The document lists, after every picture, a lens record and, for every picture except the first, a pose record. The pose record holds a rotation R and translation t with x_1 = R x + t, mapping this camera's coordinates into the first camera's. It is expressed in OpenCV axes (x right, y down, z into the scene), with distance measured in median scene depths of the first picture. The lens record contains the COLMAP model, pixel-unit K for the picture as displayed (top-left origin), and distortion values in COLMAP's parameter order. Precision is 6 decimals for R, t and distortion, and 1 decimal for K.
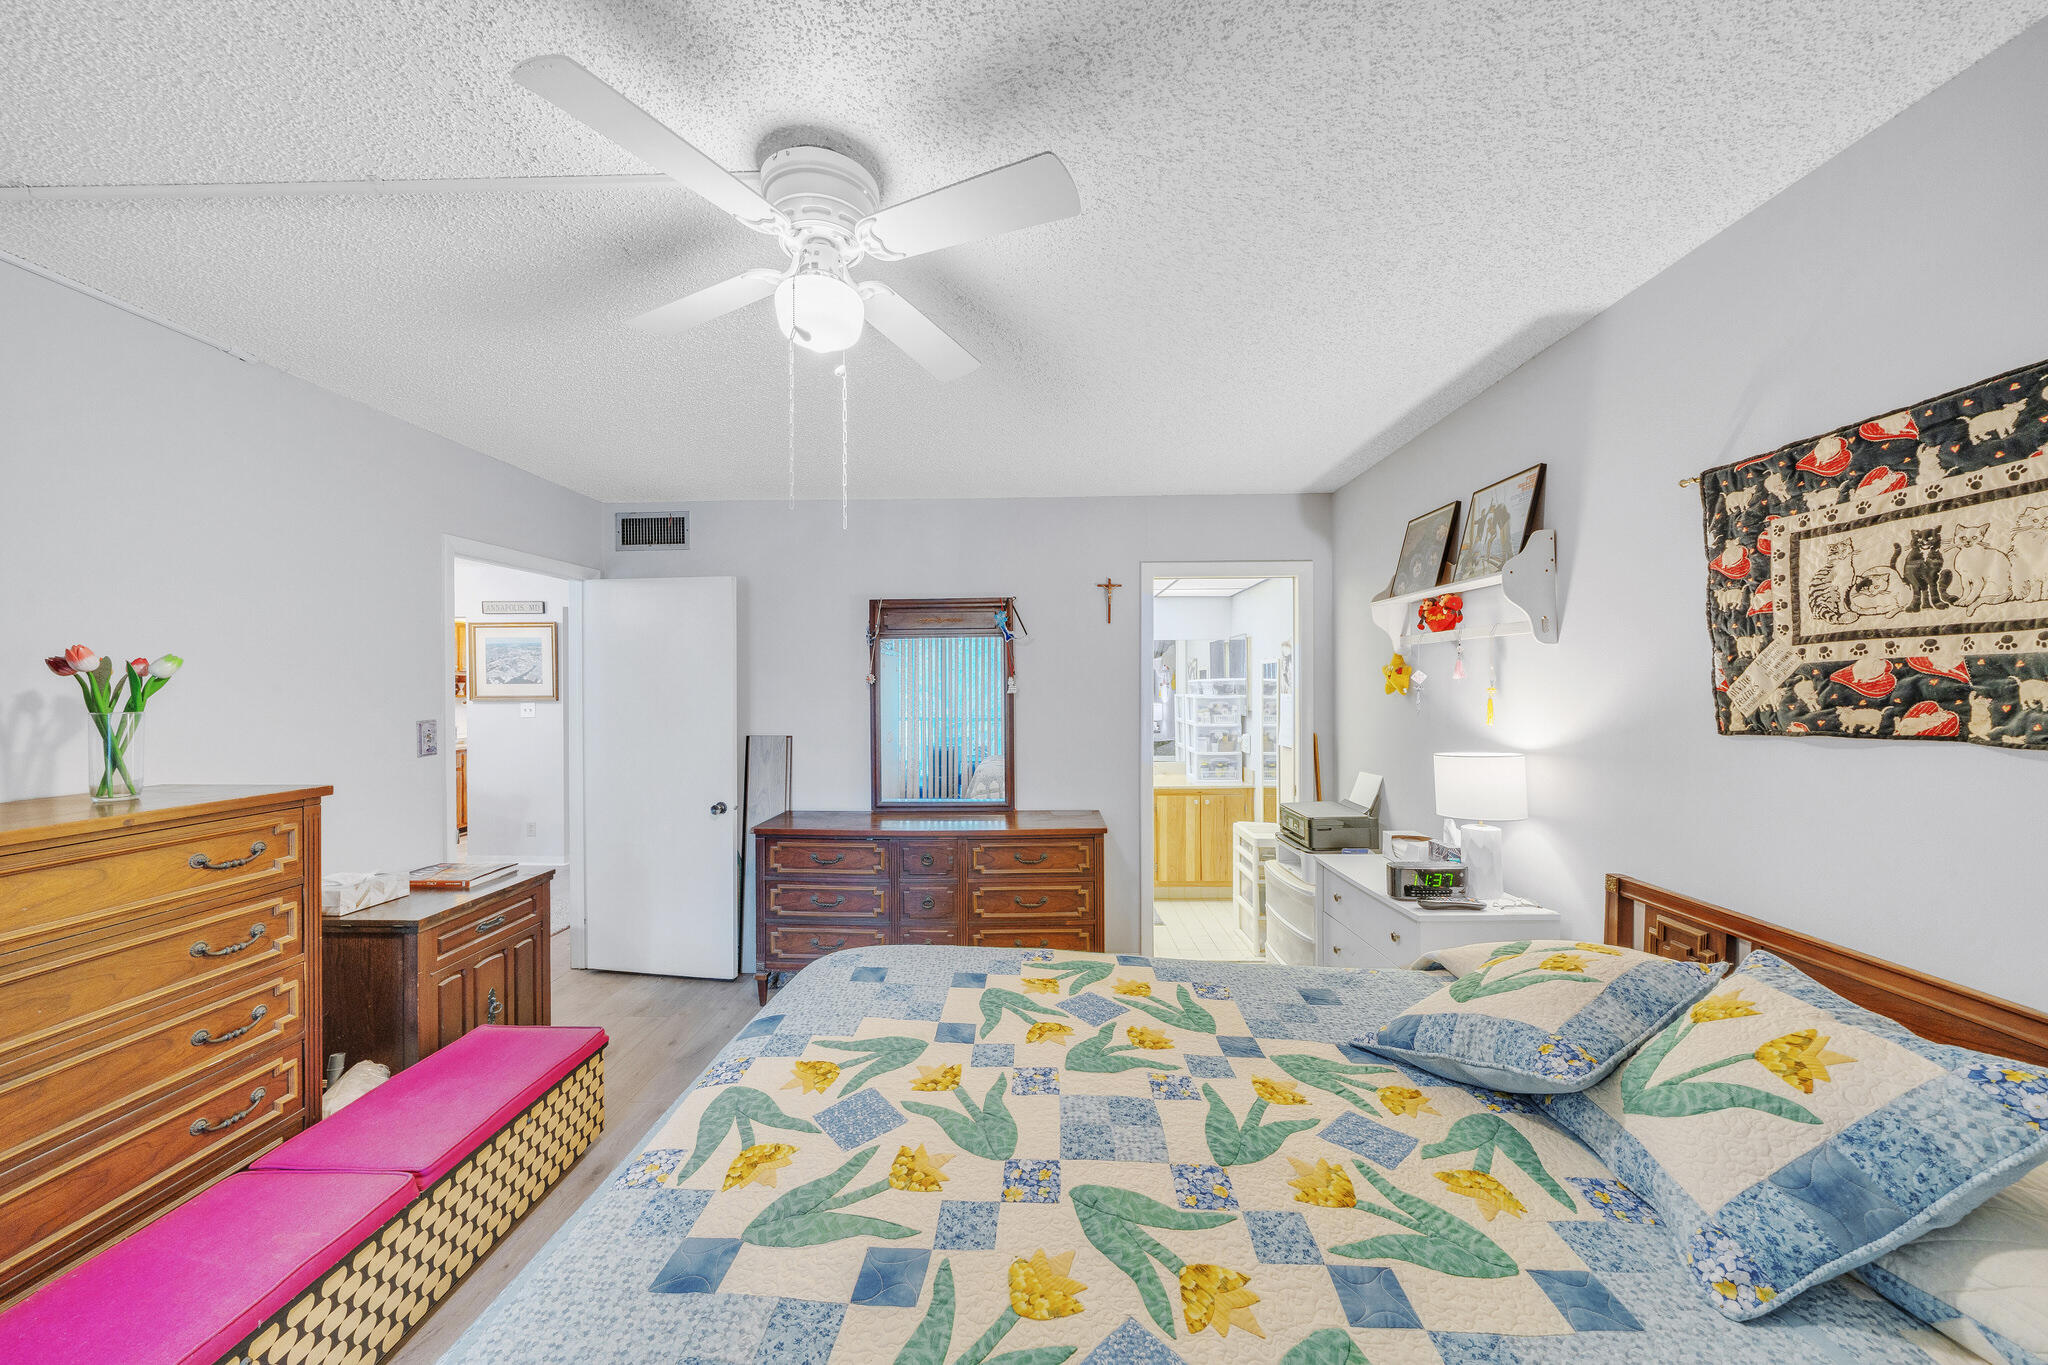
lens RADIAL K [[688.3, 0, 1016.2], [0, 688.3, 680.8], [0, 0, 1]] dist [-0.000005, -0.000037]
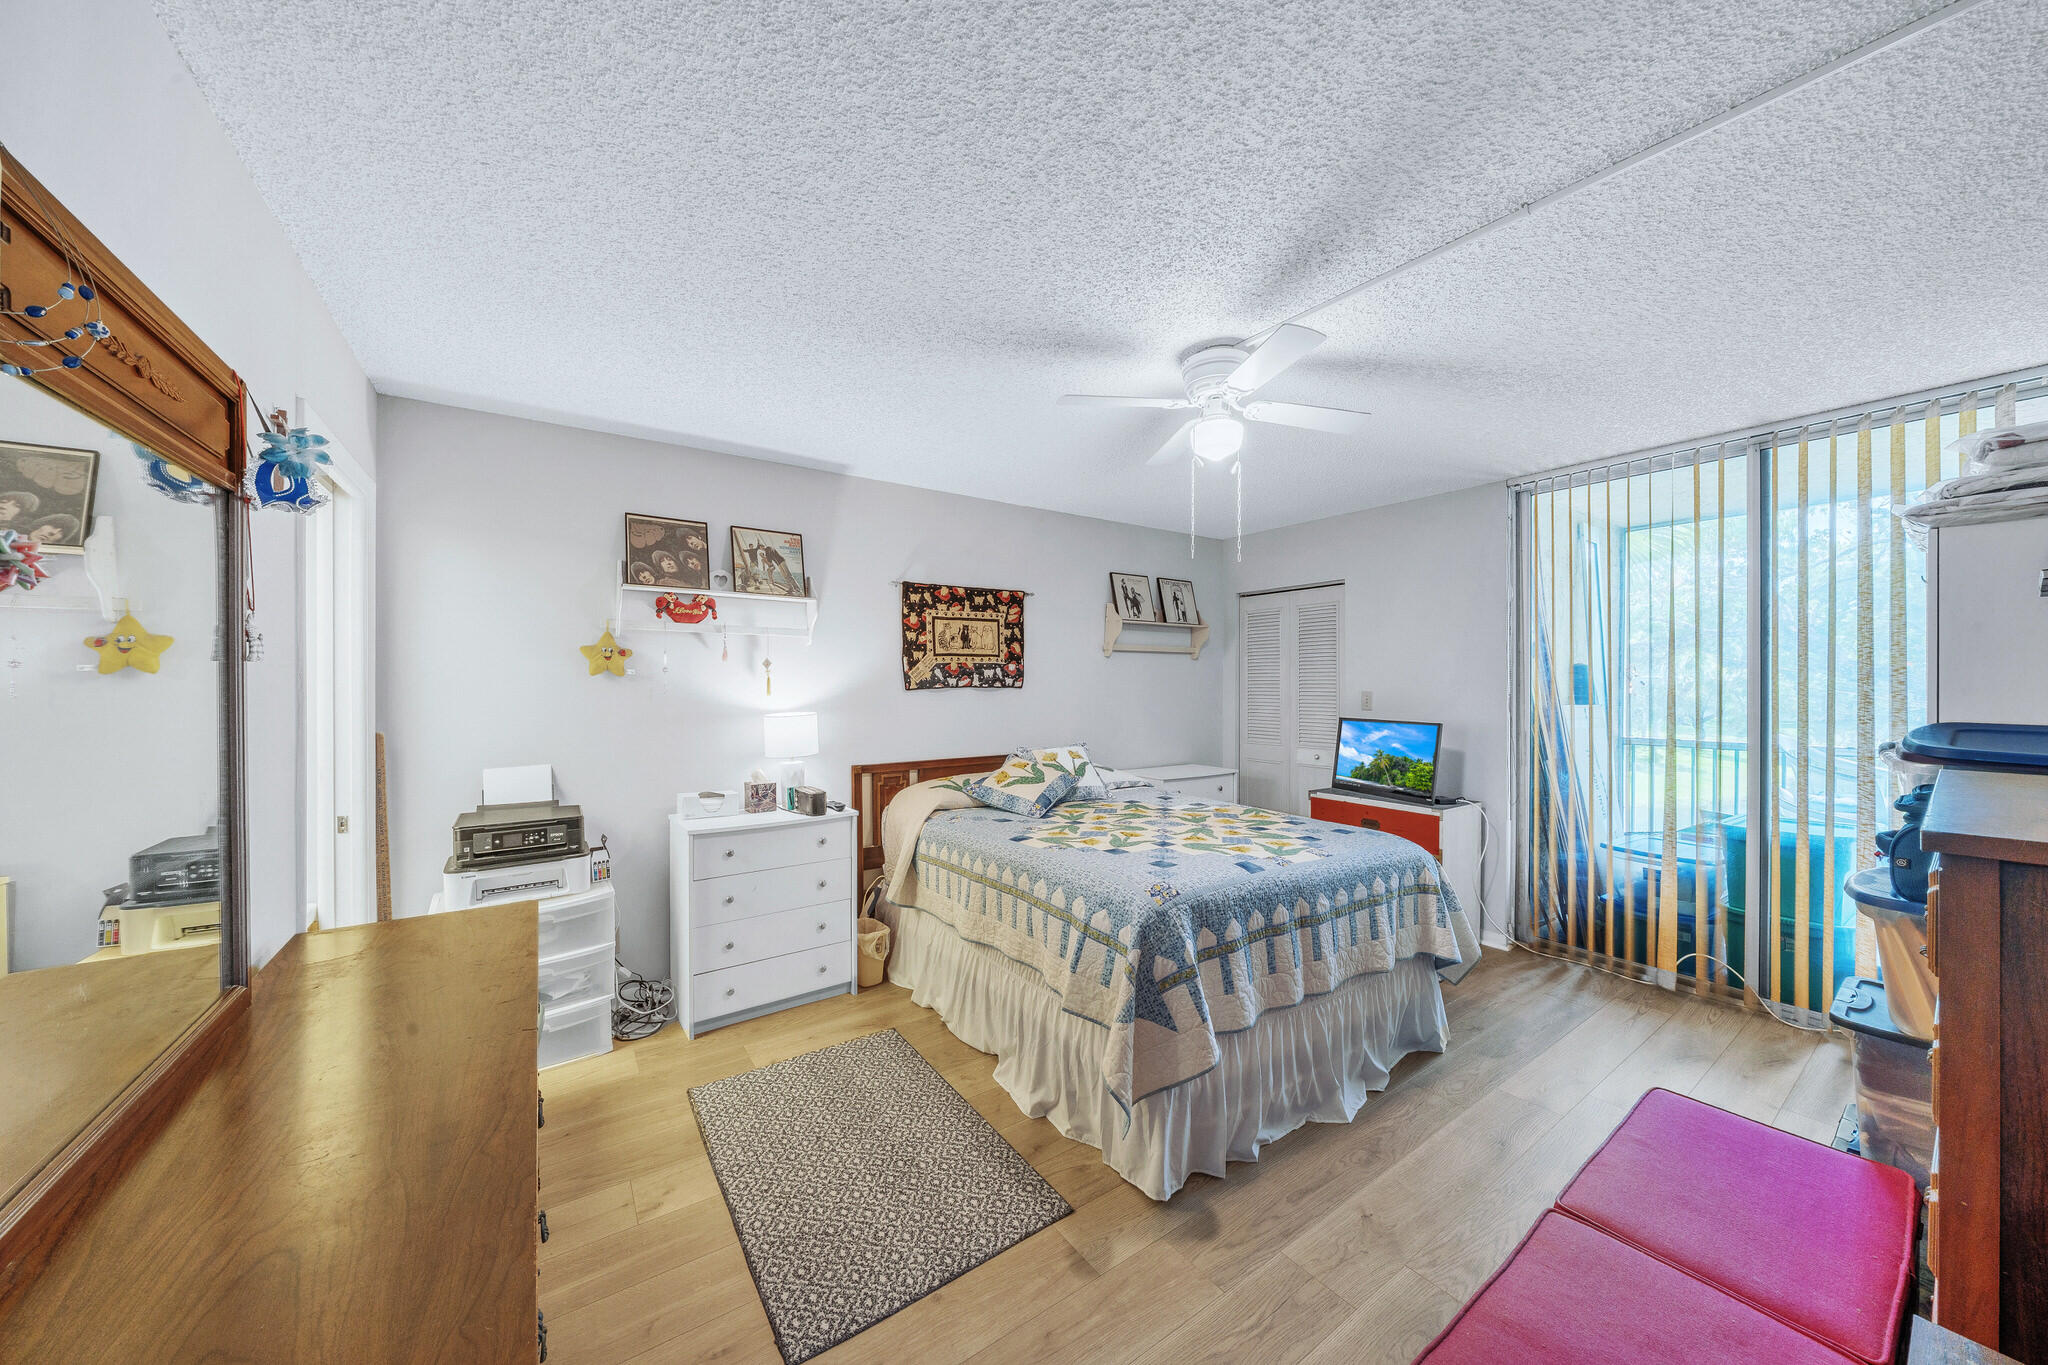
lens RADIAL K [[688.3, 0, 1015.3], [0, 688.3, 689.6], [0, 0, 1]] dist [-0.000005, -0.000037]
pose [[-0.598532, -0.004974, 0.801083, -1.331917], [-0.002332, 0.999987, 0.004468, 0.071193], [-0.801095, 0.000806, -0.598536, 2.442040]]
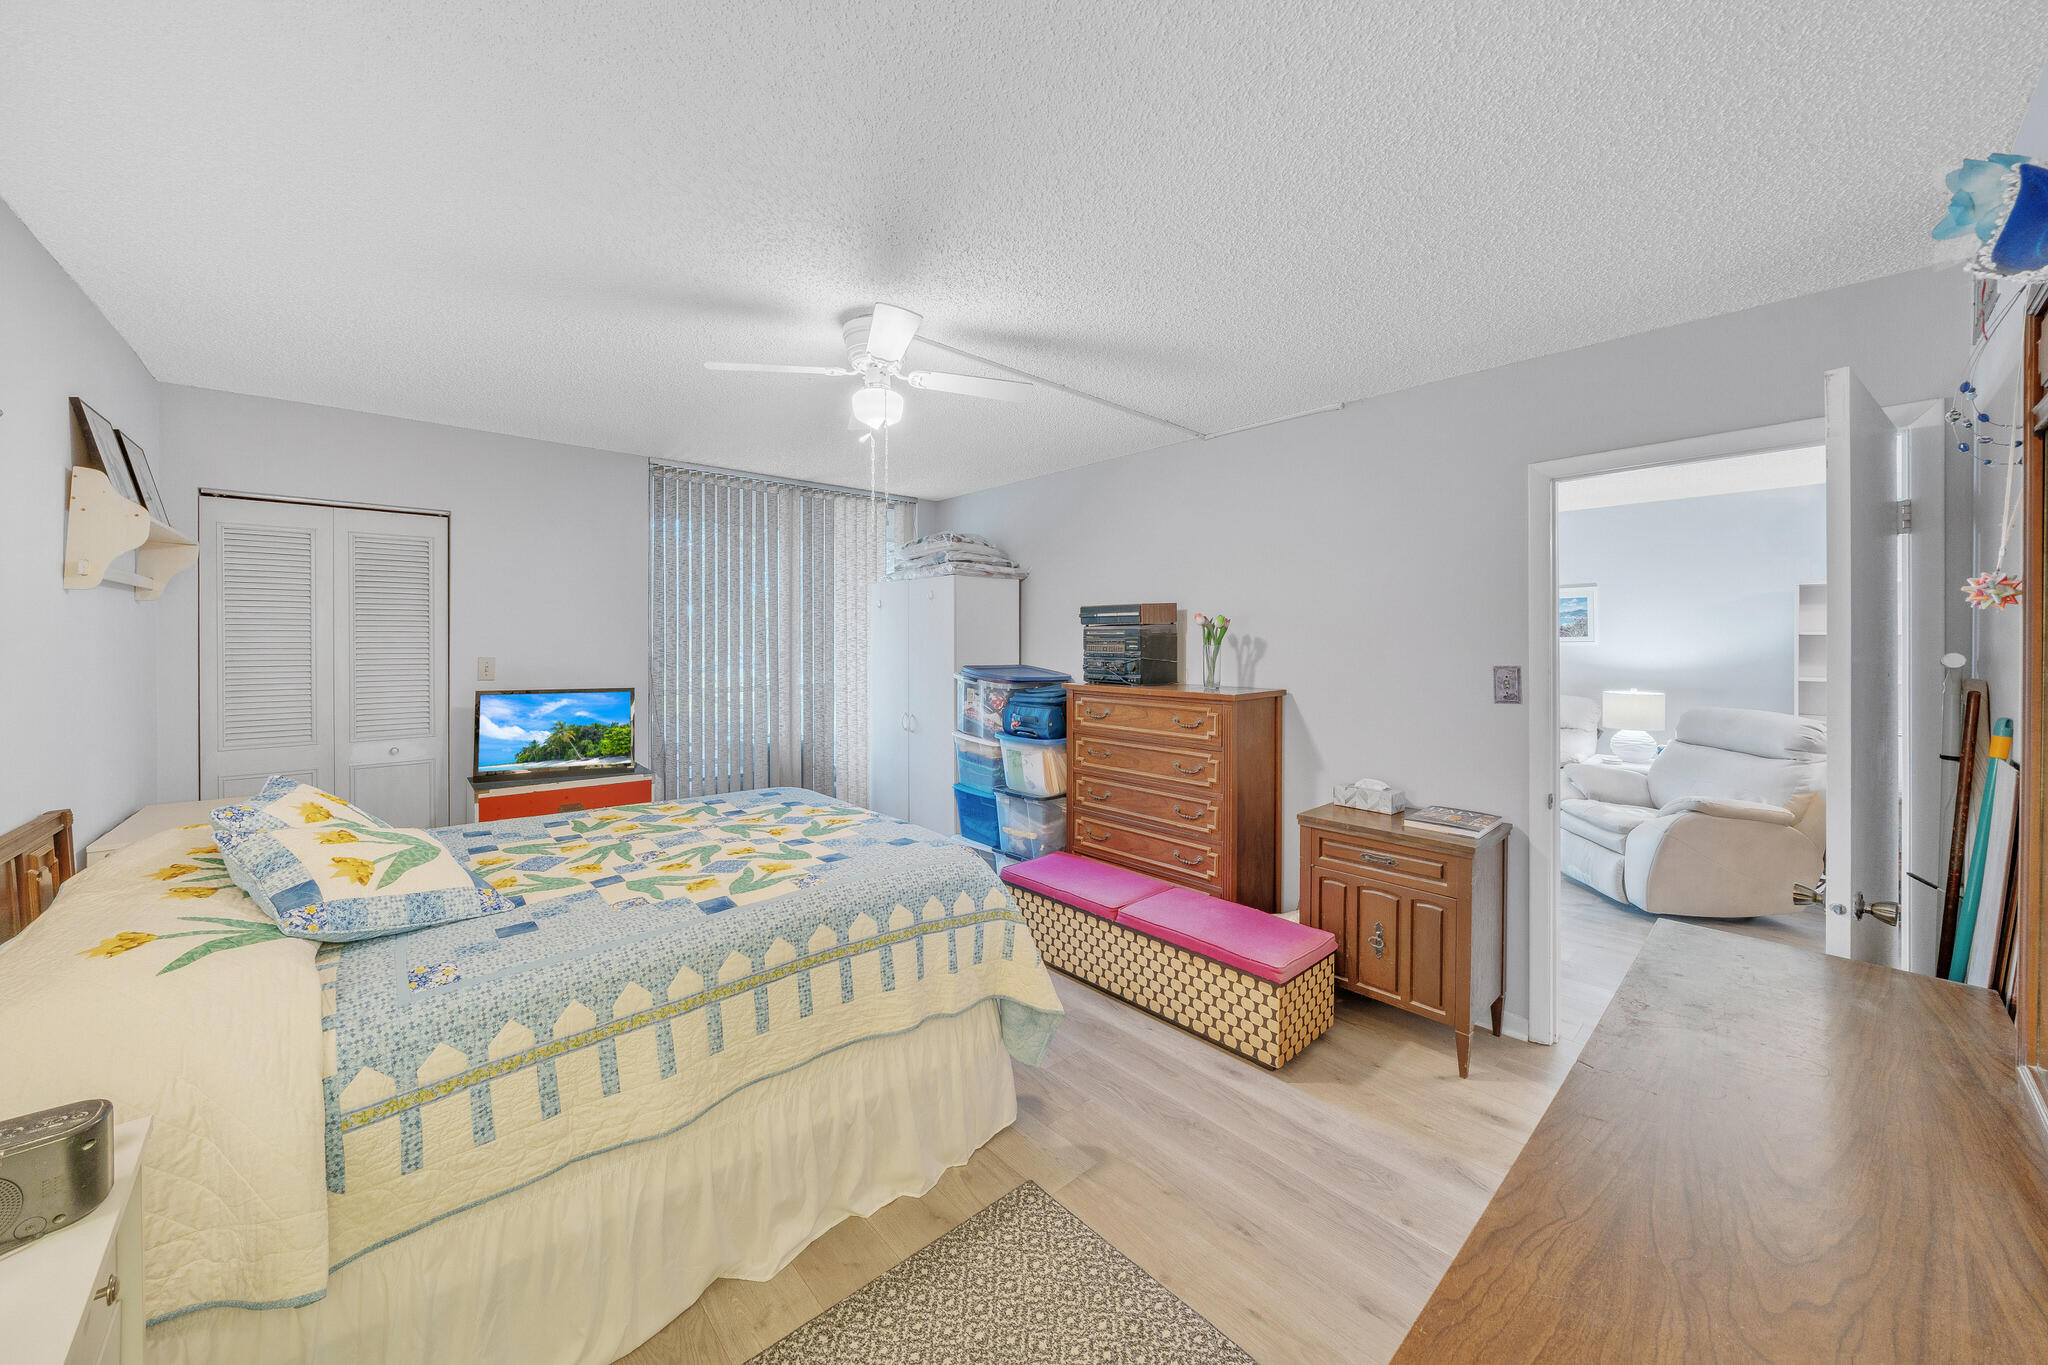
lens RADIAL K [[726.4, 0, 996.7], [0, 726.4, 640.0], [0, 0, 1]] dist [-0.012432, -0.000150]
pose [[-0.728936, 0.003924, -0.684571, 0.731480], [0.004049, 0.999991, 0.001421, 0.032504], [0.684570, -0.001736, -0.728945, 2.539163]]
